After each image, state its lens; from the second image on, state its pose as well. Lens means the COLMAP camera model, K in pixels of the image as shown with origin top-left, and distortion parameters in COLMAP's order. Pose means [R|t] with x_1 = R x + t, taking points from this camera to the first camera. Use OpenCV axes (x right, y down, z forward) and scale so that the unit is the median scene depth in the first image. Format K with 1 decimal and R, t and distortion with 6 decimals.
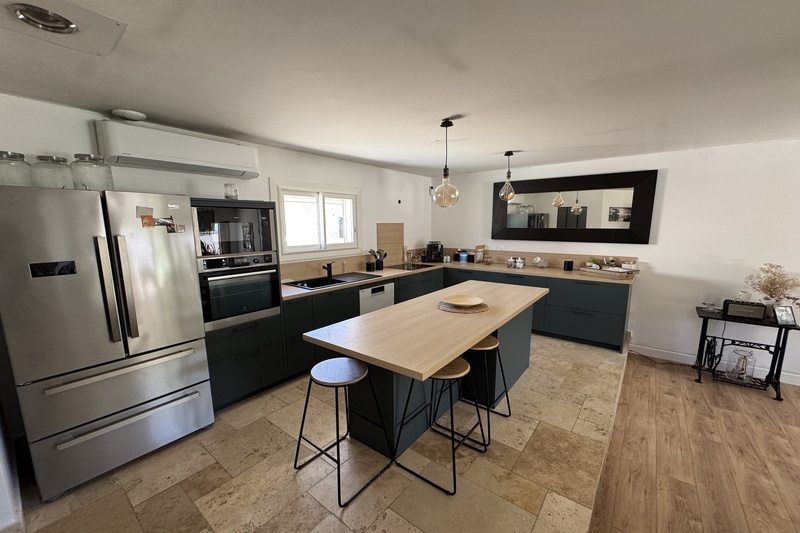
lens RADIAL K [[315.9, 0, 399.0], [0, 315.9, 275.6], [0, 0, 1]] dist [-0.001712, -0.000310]
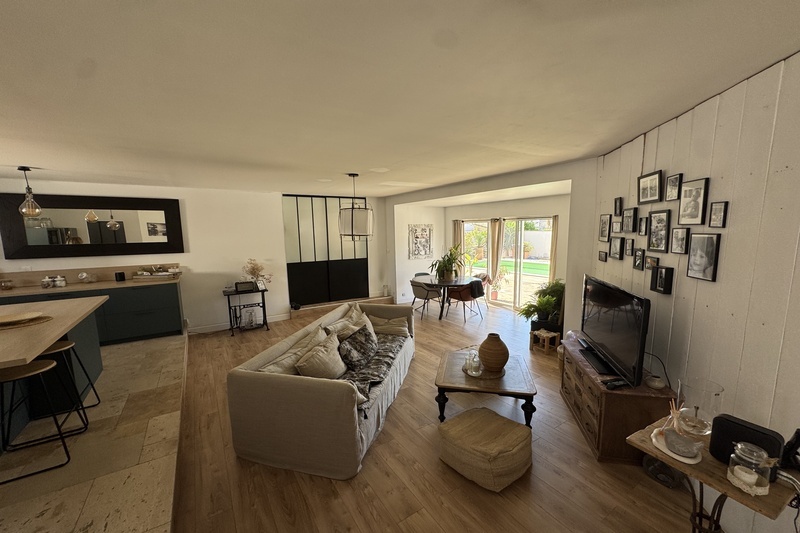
lens RADIAL K [[315.9, 0, 399.0], [0, 315.9, 275.6], [0, 0, 1]] dist [-0.001712, -0.000310]
pose [[0.317997, -0.130522, 0.939064, -0.221684], [0.169441, 0.982356, 0.079161, 0.049856], [-0.932828, 0.133943, 0.334502, -0.328692]]
